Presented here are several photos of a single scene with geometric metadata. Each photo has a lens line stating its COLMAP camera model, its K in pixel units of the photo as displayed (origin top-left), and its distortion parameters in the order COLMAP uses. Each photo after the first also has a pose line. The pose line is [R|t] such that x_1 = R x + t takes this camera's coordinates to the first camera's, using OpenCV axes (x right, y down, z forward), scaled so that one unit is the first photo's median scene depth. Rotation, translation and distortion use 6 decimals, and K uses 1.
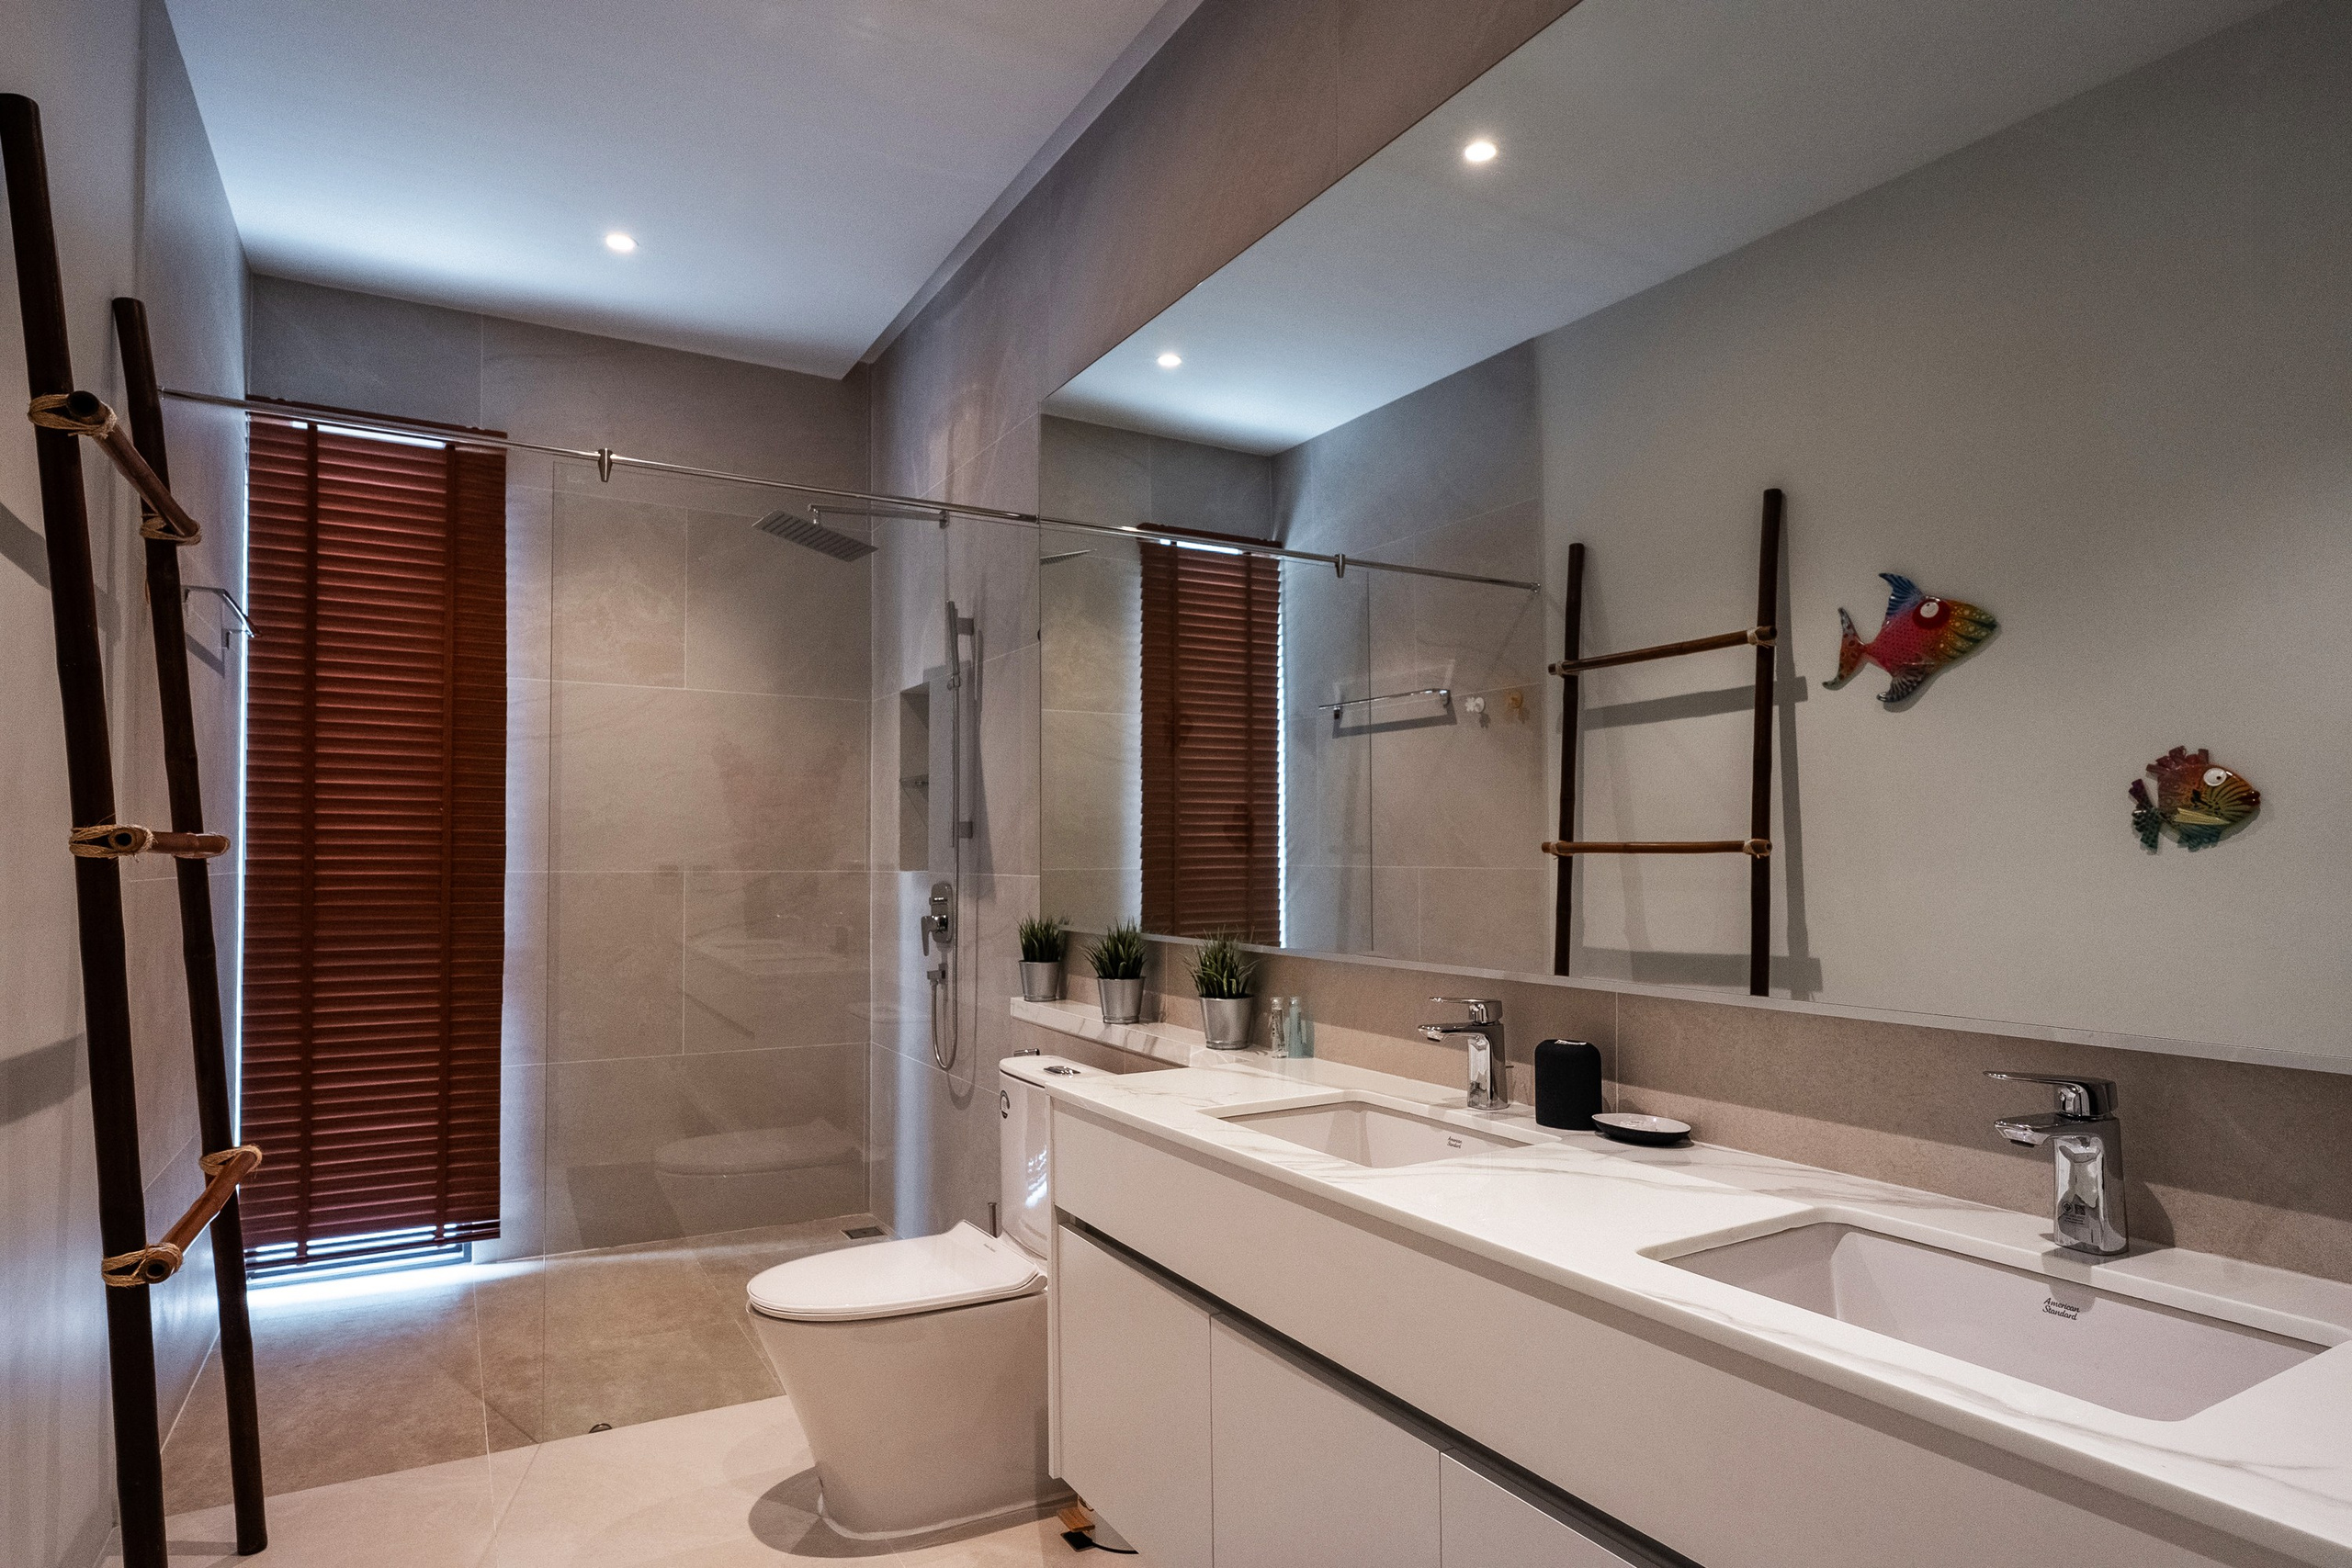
lens RADIAL K [[1308.3, 0, 1182.3], [0, 1308.3, 786.1], [0, 0, 1]] dist [-0.002935, 0.000829]
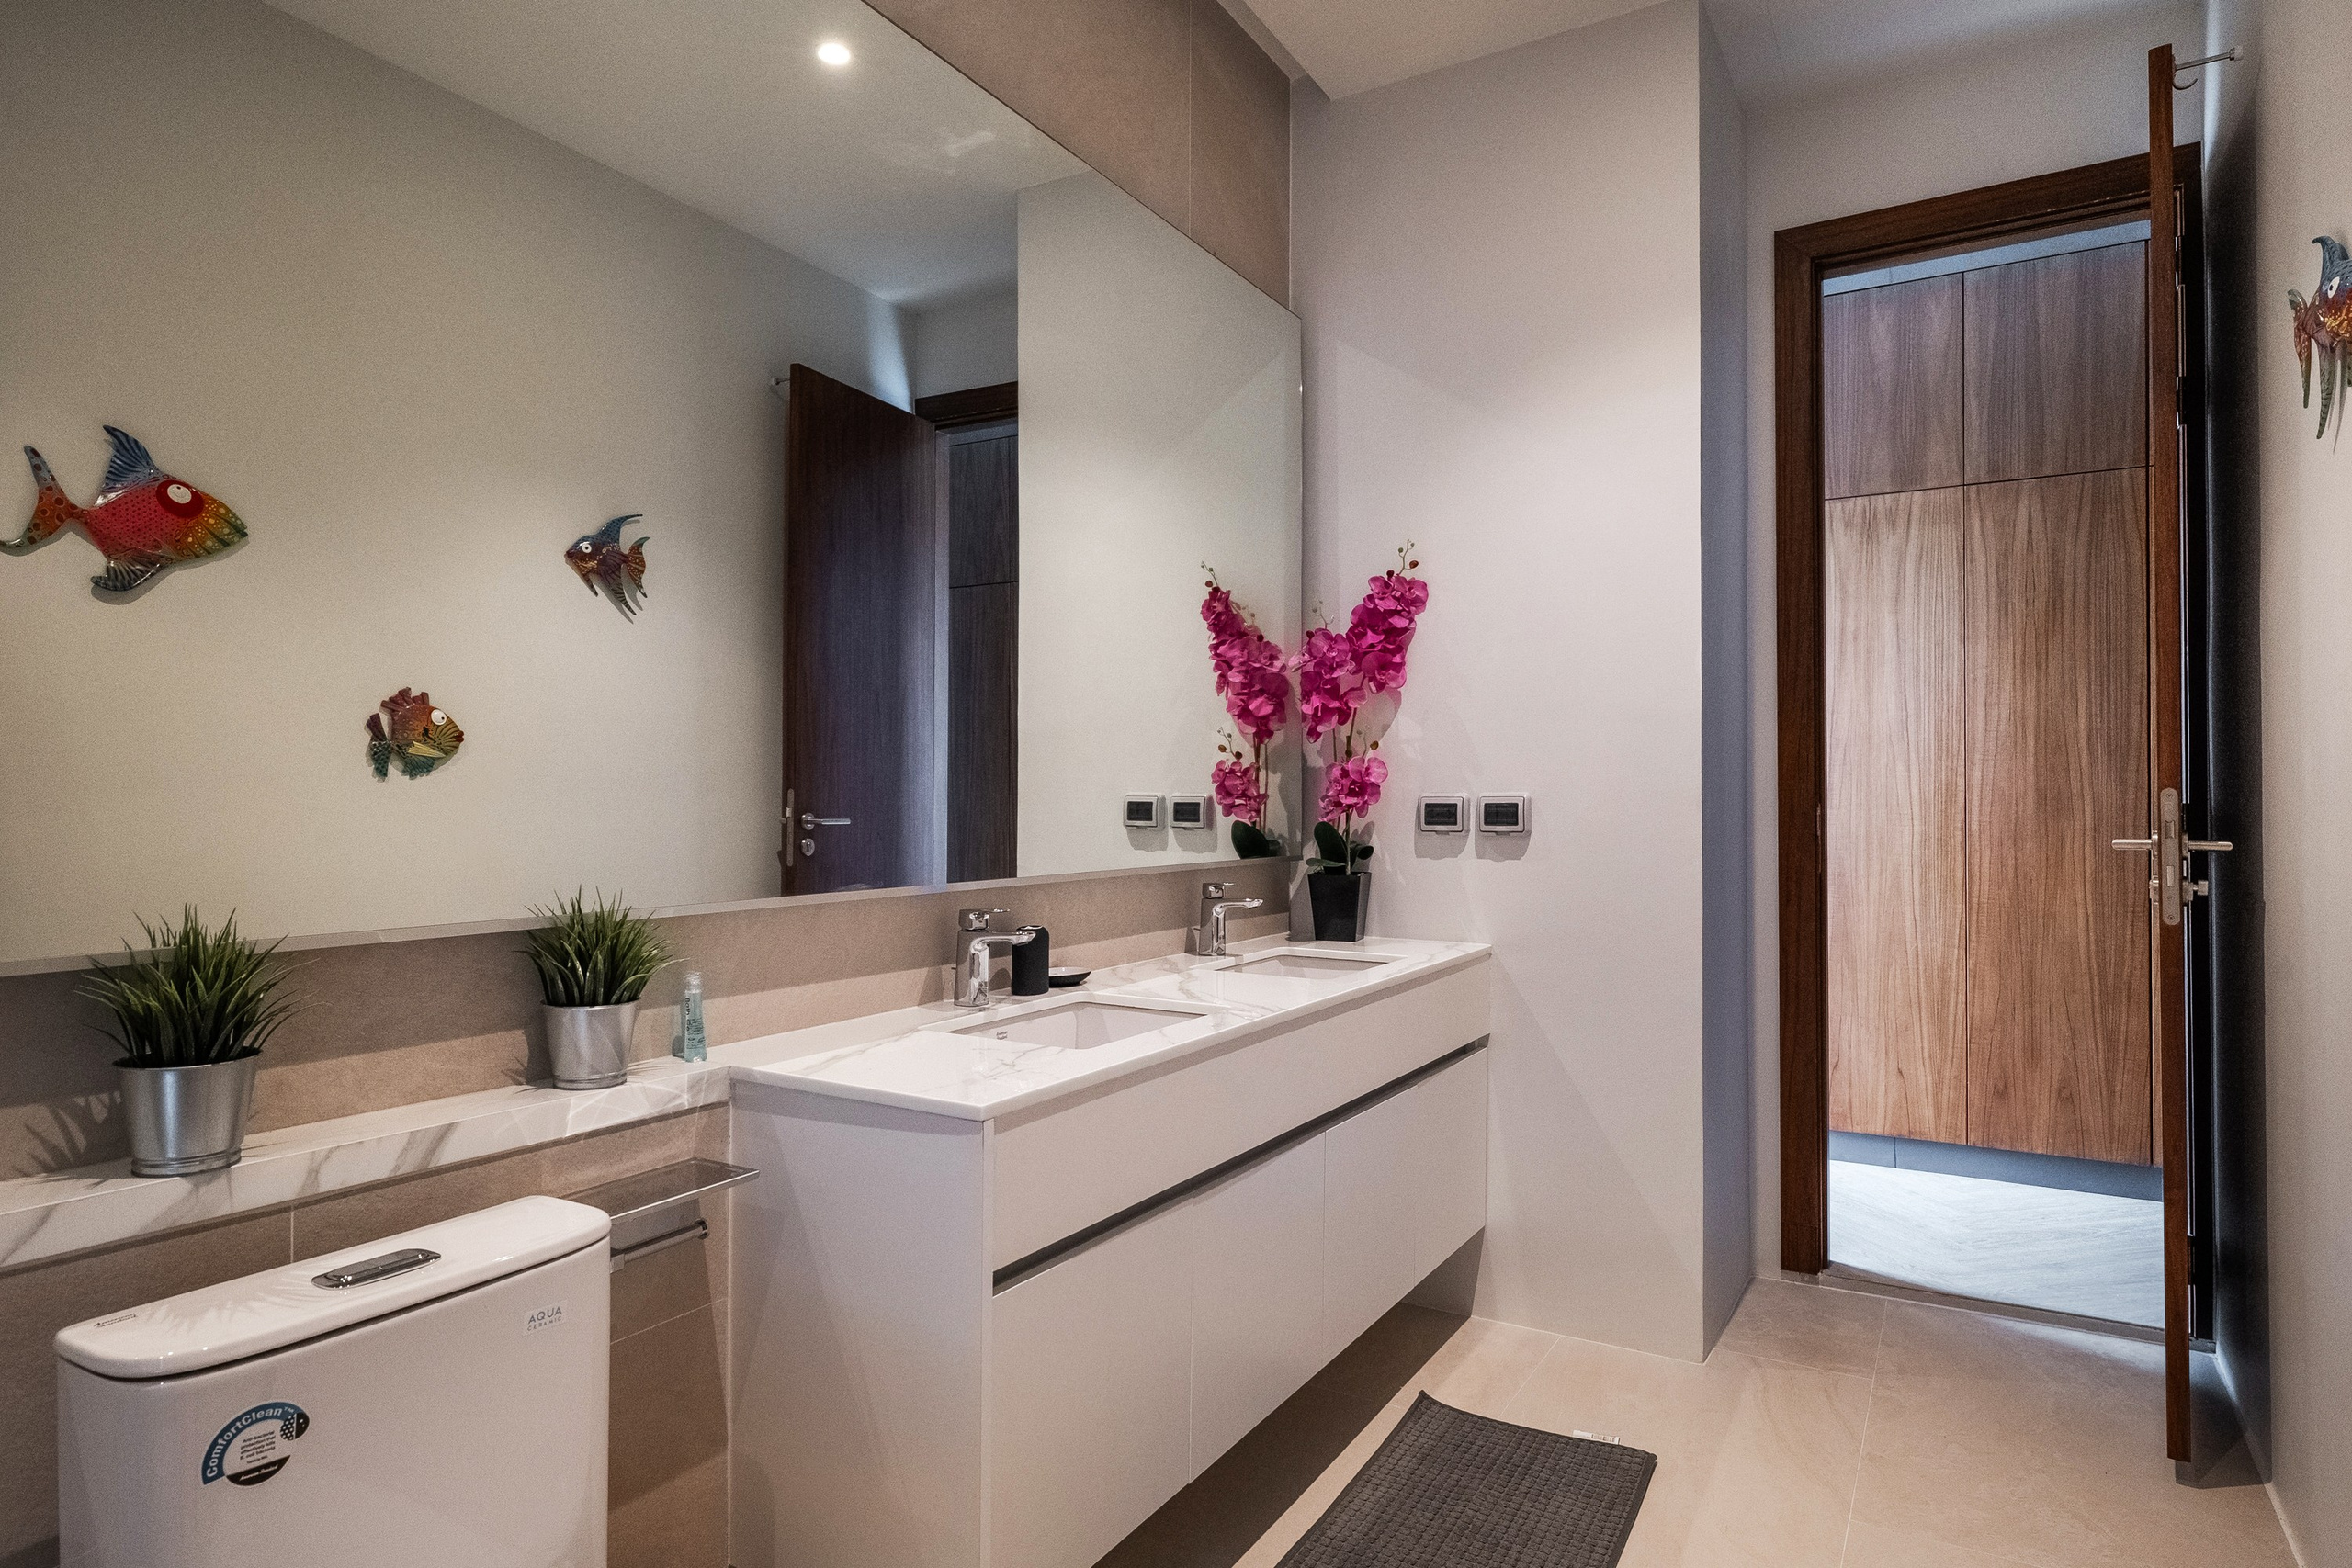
lens RADIAL K [[1308.3, 0, 1182.3], [0, 1308.3, 786.1], [0, 0, 1]] dist [-0.002935, 0.000829]
pose [[-0.479027, 0.004229, 0.877790, -0.573366], [-0.051723, 0.998115, -0.033035, 0.058651], [-0.876275, -0.061227, -0.477905, 0.947897]]
